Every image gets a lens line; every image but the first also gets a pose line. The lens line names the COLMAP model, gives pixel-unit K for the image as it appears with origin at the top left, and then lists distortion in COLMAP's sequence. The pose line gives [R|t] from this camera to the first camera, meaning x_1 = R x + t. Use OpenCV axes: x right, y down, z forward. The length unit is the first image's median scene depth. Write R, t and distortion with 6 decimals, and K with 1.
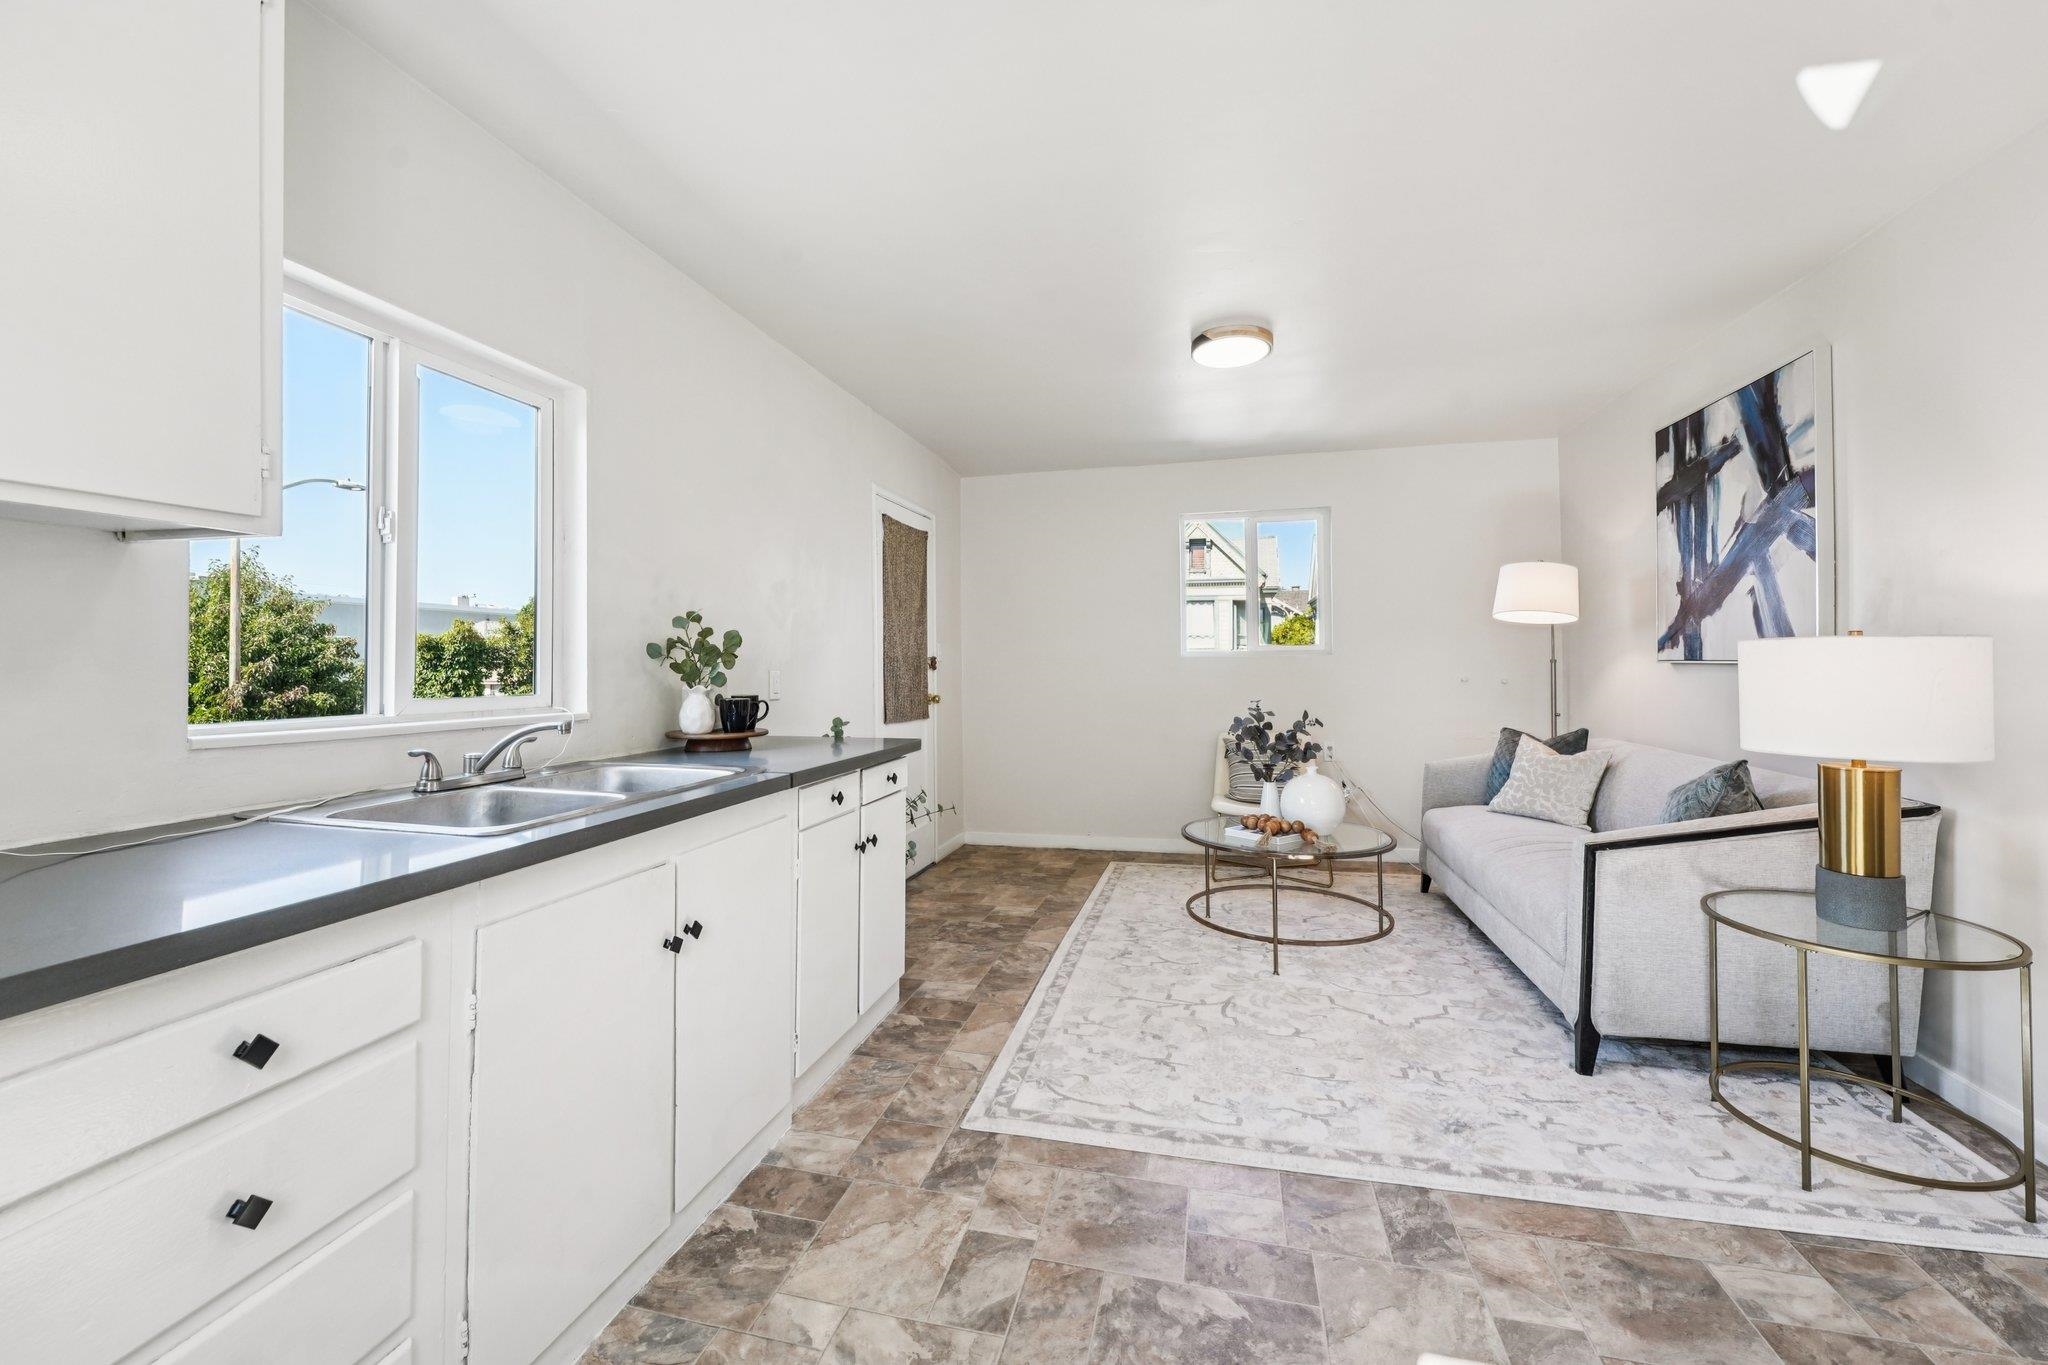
lens RADIAL K [[828.6, 0, 1013.6], [0, 828.6, 647.8], [0, 0, 1]] dist [-0.003768, 0.001032]
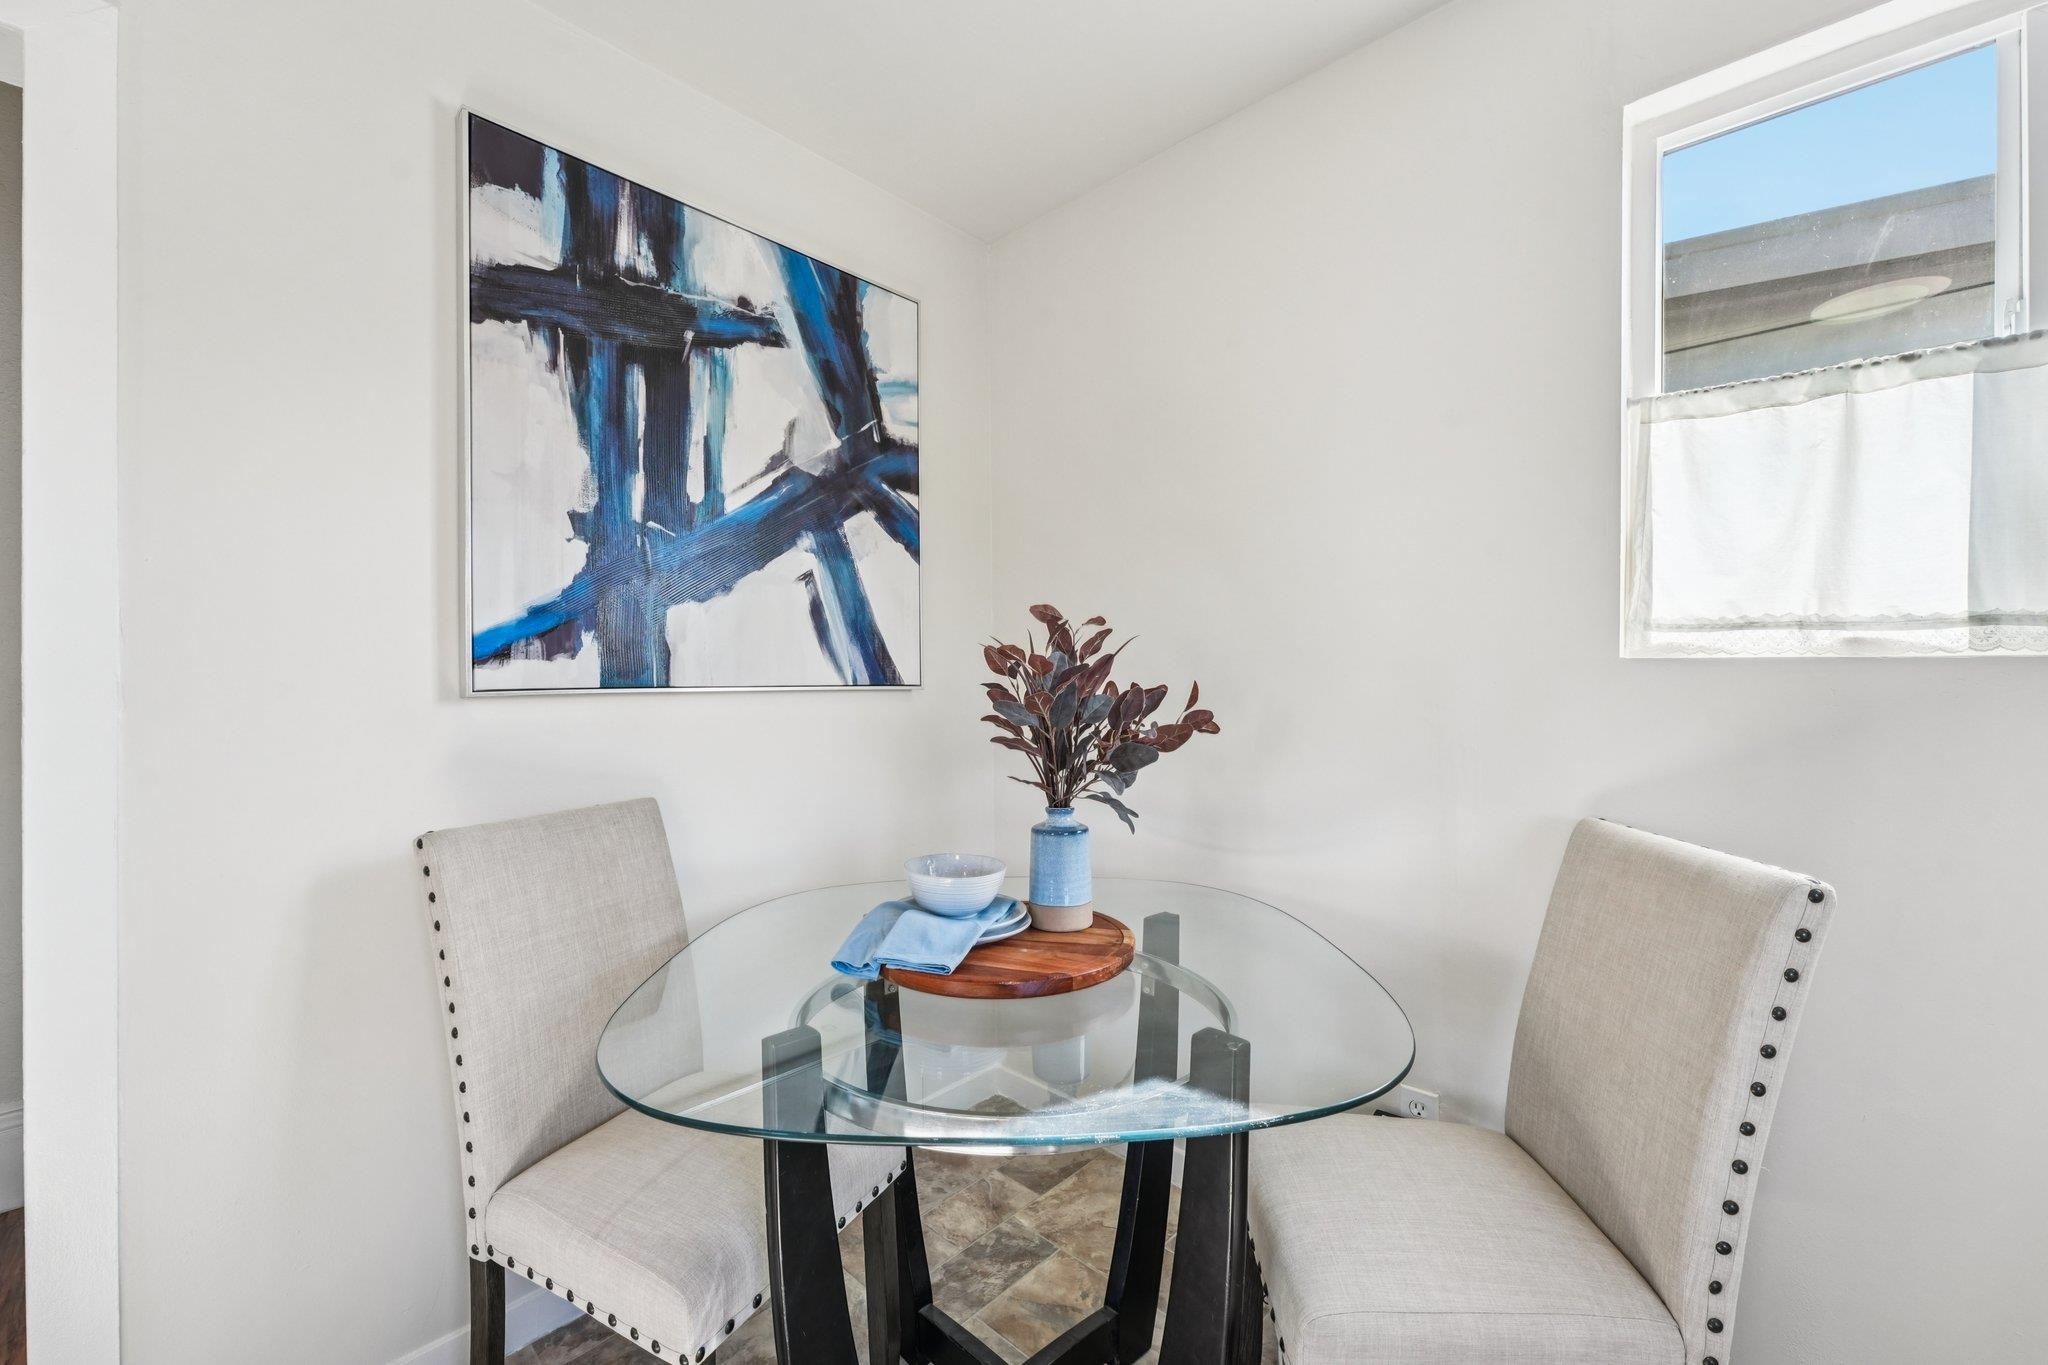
lens RADIAL K [[828.6, 0, 1009.0], [0, 828.6, 686.3], [0, 0, 1]] dist [-0.003768, 0.001032]
pose [[-0.872019, 0.005869, 0.489436, 0.414866], [-0.000549, 0.999916, -0.012970, 0.022787], [-0.489471, -0.011579, -0.871943, 1.396576]]
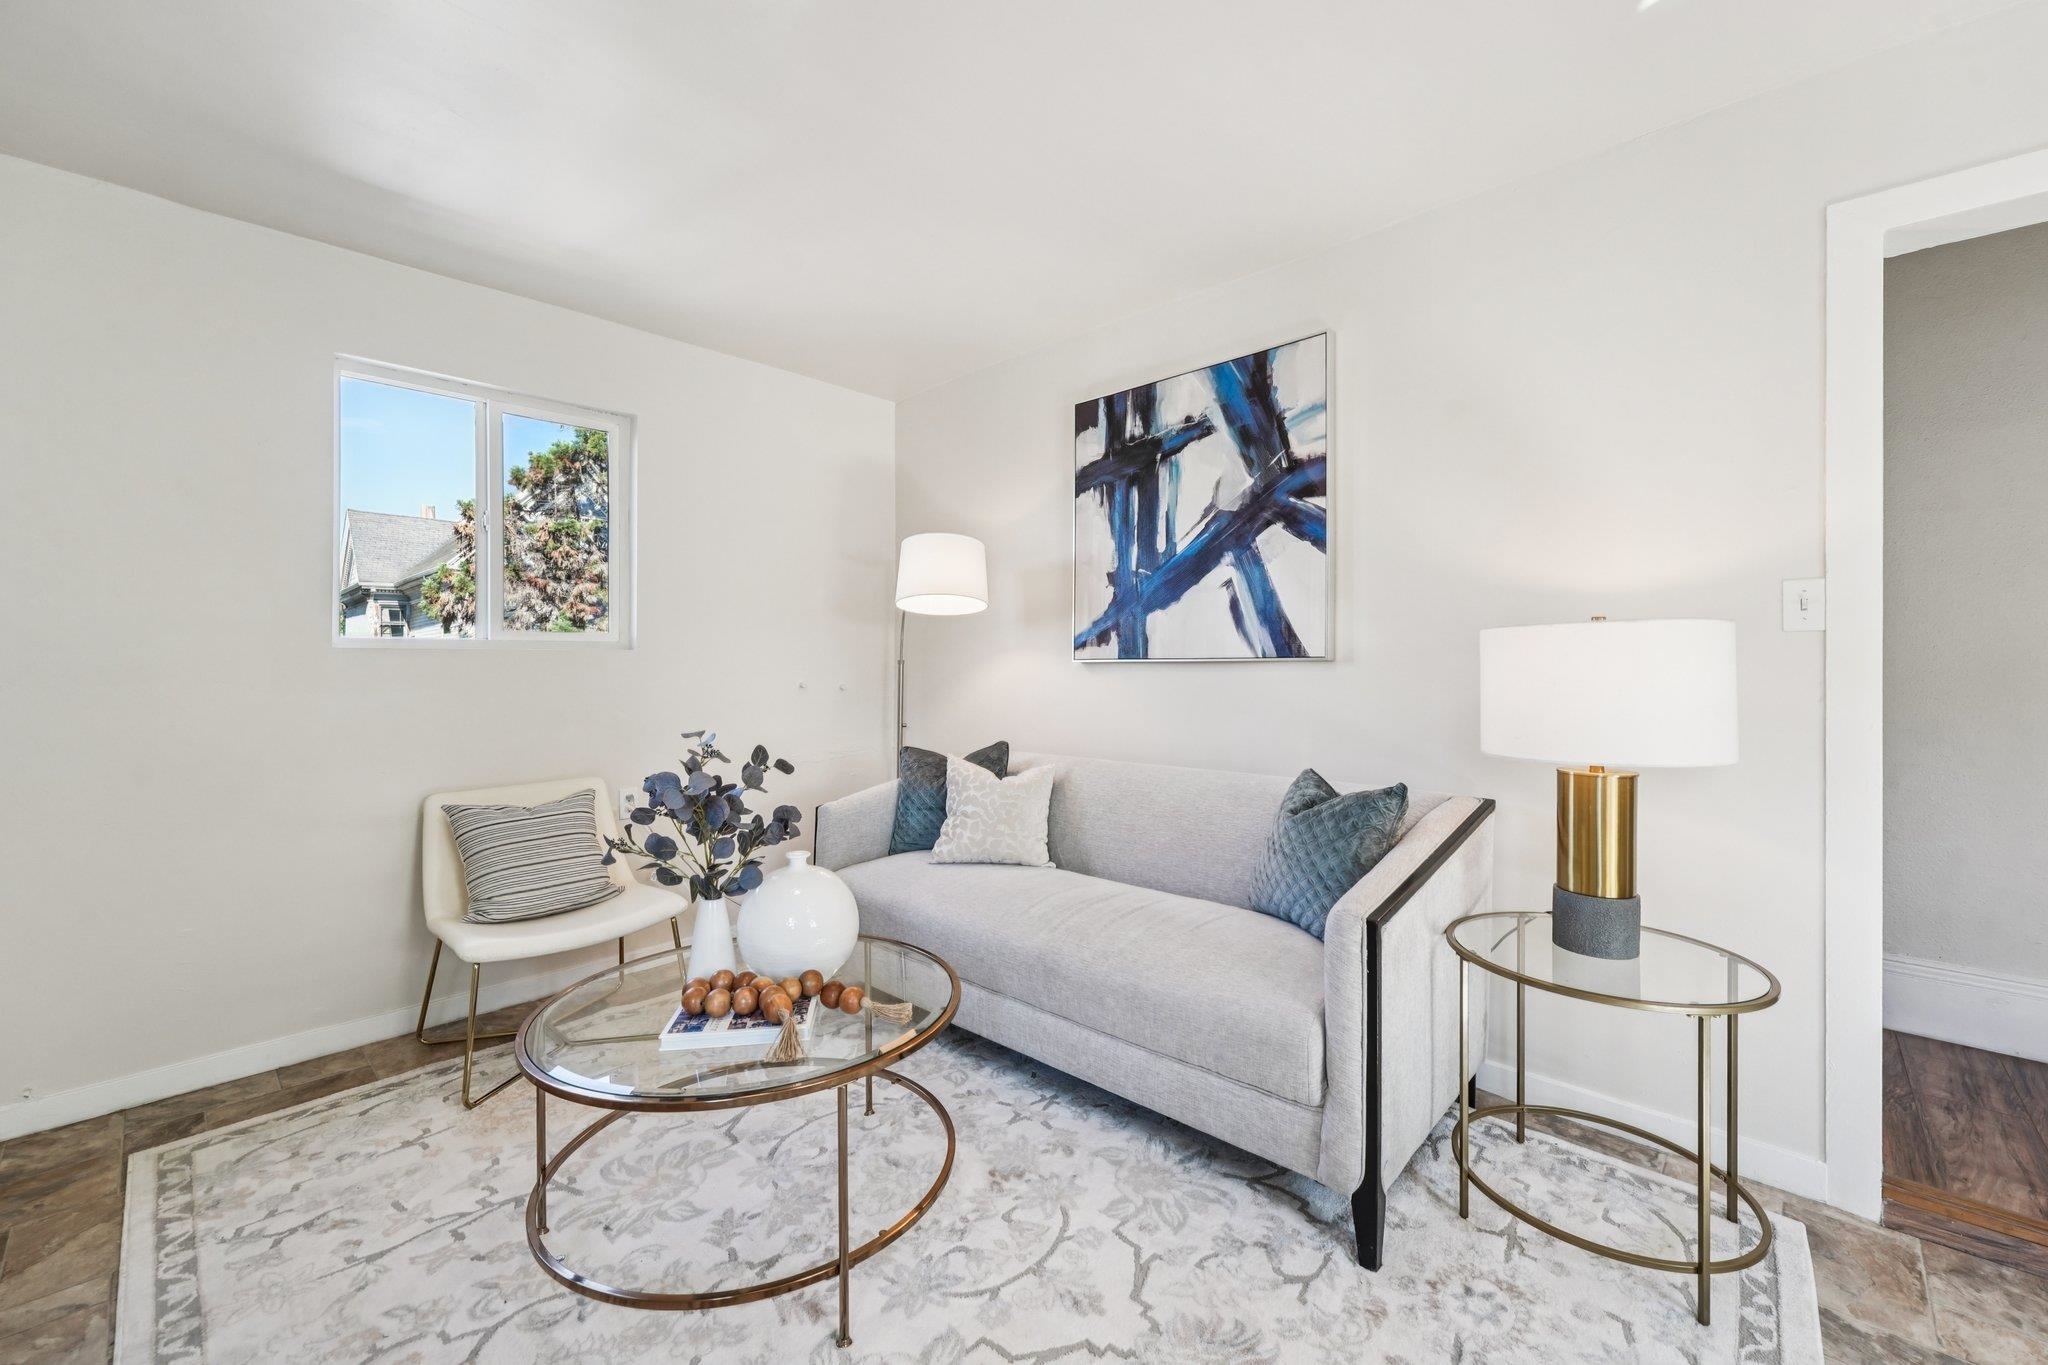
lens RADIAL K [[828.6, 0, 1020.8], [0, 828.6, 661.1], [0, 0, 1]] dist [-0.003768, 0.001032]
pose [[0.495657, 0.012184, 0.868433, -0.029420], [-0.015854, 0.999862, -0.004980, 0.025460], [-0.868373, -0.011299, 0.495782, 0.695761]]
